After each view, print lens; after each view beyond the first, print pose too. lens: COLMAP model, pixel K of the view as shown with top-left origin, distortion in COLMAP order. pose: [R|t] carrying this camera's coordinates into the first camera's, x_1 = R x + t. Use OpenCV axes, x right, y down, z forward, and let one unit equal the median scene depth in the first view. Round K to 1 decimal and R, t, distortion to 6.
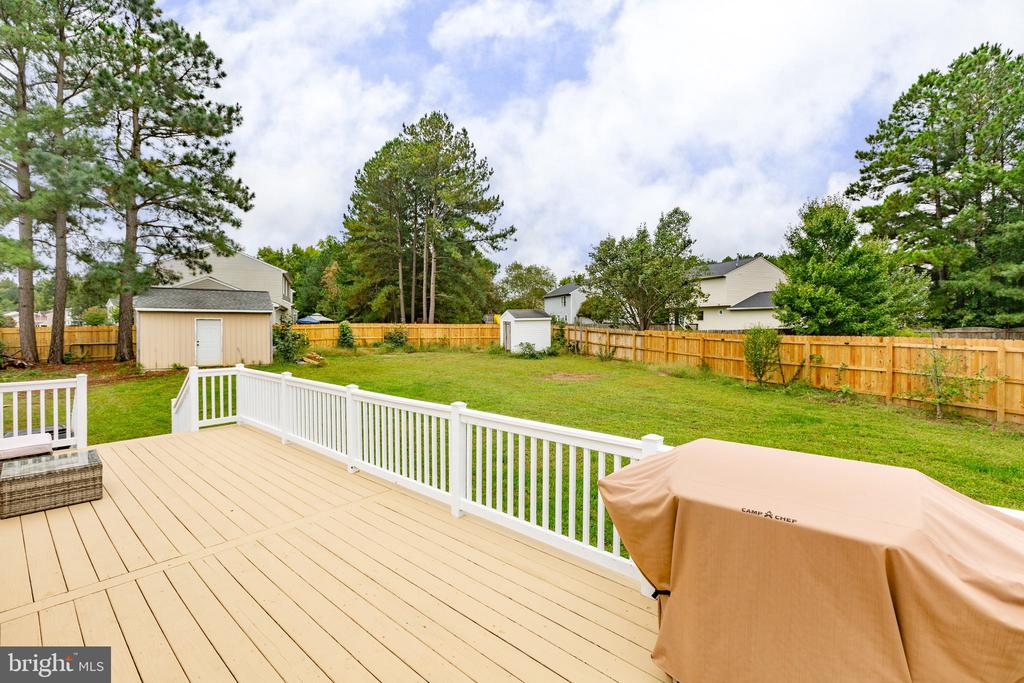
lens RADIAL K [[454.5, 0, 512.0], [0, 454.5, 341.5], [0, 0, 1]] dist [-0.000312, -0.000407]
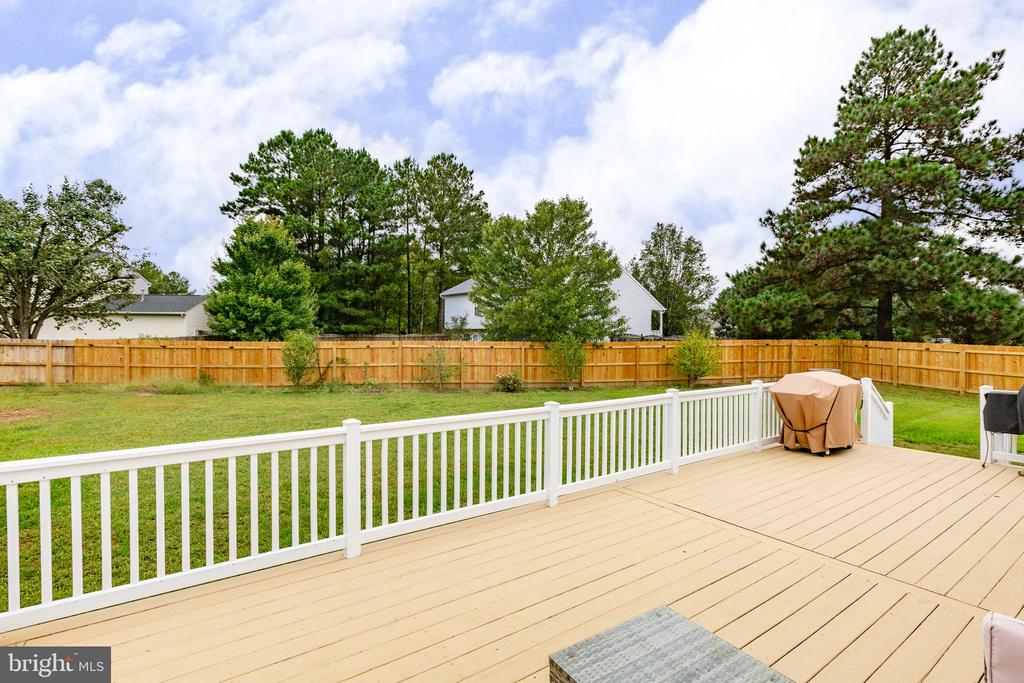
lens RADIAL K [[444.9, 0, 512.0], [0, 444.9, 341.5], [0, 0, 1]] dist [0.002352, 0.000118]
pose [[0.277158, -0.018698, 0.960642, -0.256484], [0.033133, 0.999402, 0.009893, -0.006178], [-0.960253, 0.029087, 0.277611, 0.183489]]
